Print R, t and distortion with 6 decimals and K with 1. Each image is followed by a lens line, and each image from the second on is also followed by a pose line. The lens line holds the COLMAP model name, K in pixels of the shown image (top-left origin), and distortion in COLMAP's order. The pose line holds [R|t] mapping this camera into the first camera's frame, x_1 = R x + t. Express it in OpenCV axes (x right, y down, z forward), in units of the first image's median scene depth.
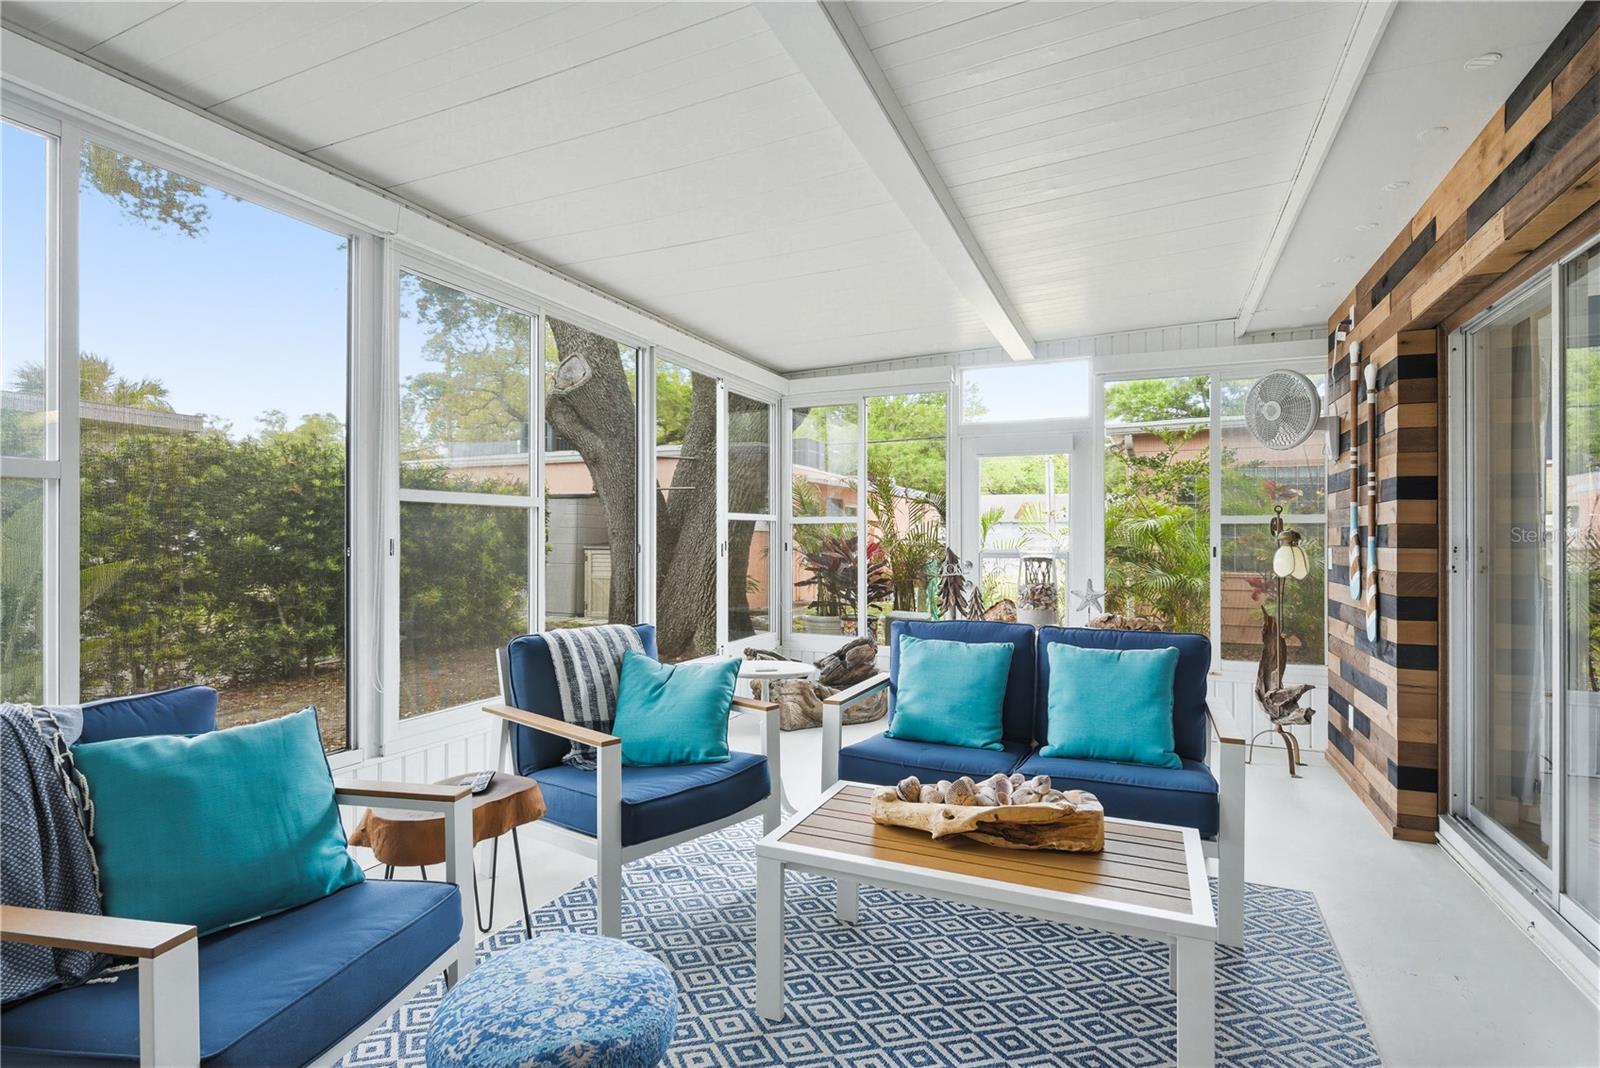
lens RADIAL K [[776.1, 0, 800.0], [0, 776.1, 534.0], [0, 0, 1]] dist [0.000436, 0.000023]
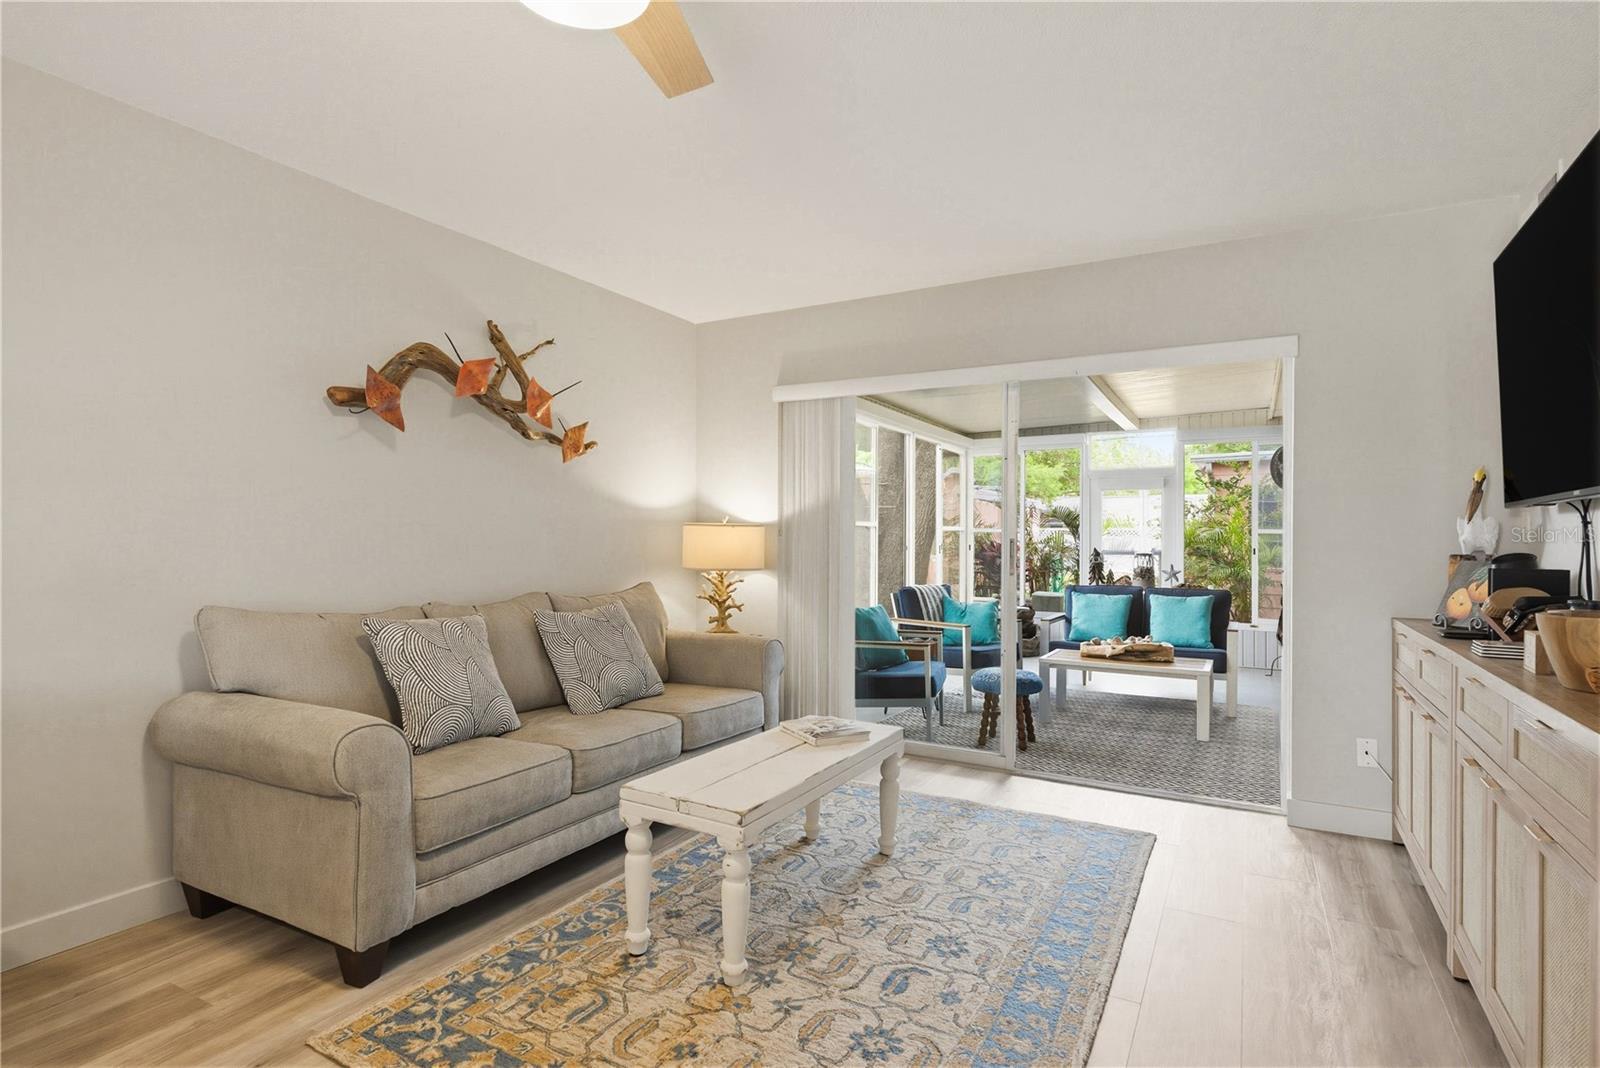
lens RADIAL K [[796.4, 0, 800.0], [0, 796.4, 534.0], [0, 0, 1]] dist [0.002668, 0.000007]
pose [[0.995604, 0.002374, -0.093637, -0.350080], [-0.002243, 0.999996, 0.001500, -0.018651], [0.093640, -0.001283, 0.995605, -1.025282]]
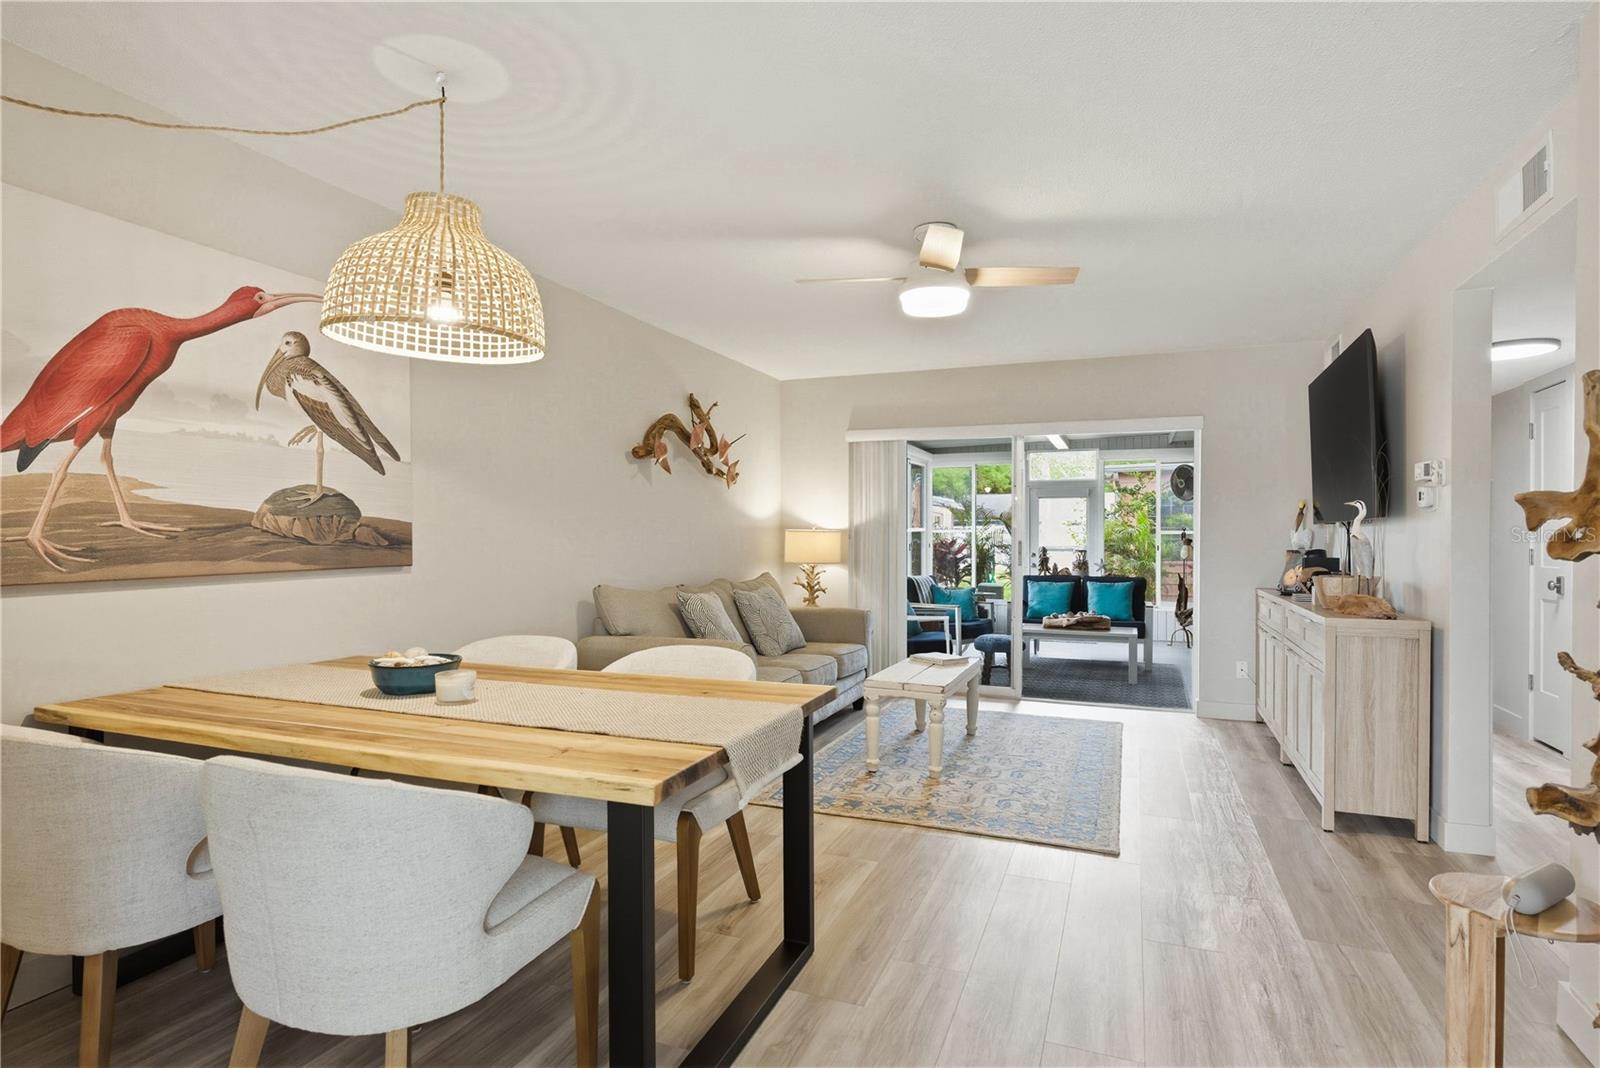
lens RADIAL K [[831.3, 0, 800.0], [0, 831.3, 534.0], [0, 0, 1]] dist [0.007584, 0.000212]
pose [[0.999236, 0.000753, 0.039069, -0.673871], [-0.000961, 0.999985, 0.005305, -0.033197], [-0.039064, -0.005338, 0.999222, -1.576095]]
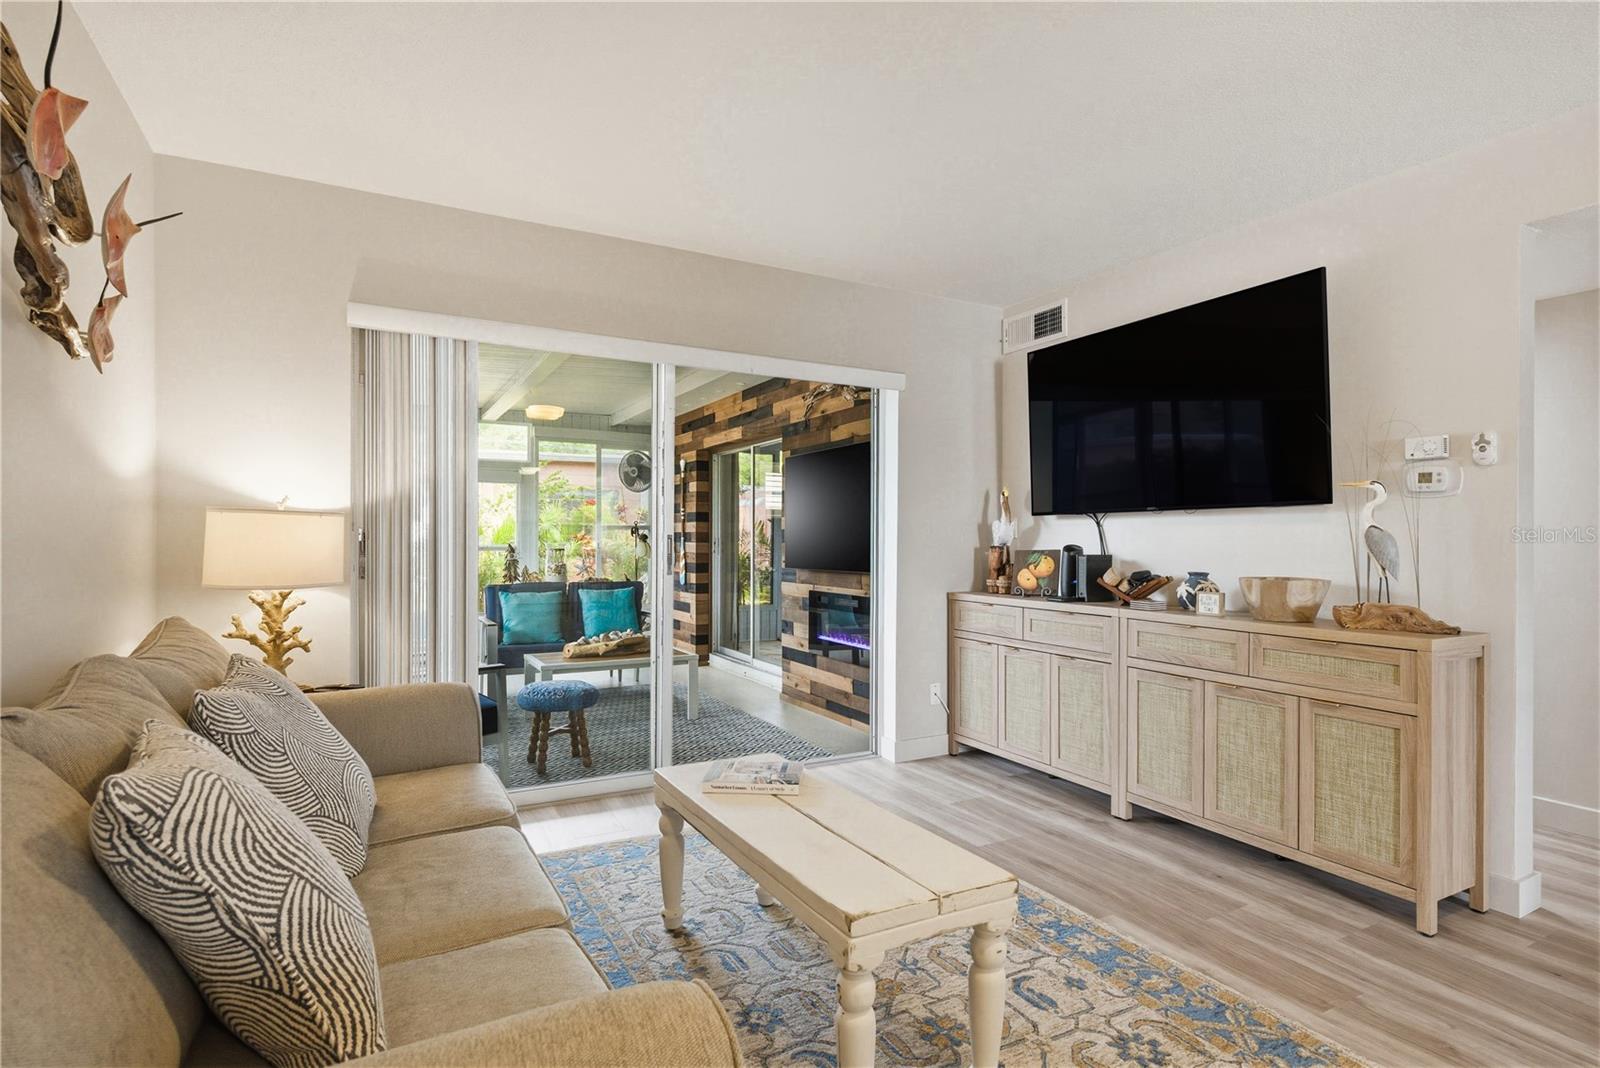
lens RADIAL K [[796.4, 0, 800.0], [0, 796.4, 534.0], [0, 0, 1]] dist [0.002668, 0.000007]
pose [[0.610118, 0.002929, 0.792305, -0.867422], [-0.009353, 0.999950, 0.003505, -0.017637], [-0.792255, -0.009549, 0.610115, -0.656566]]
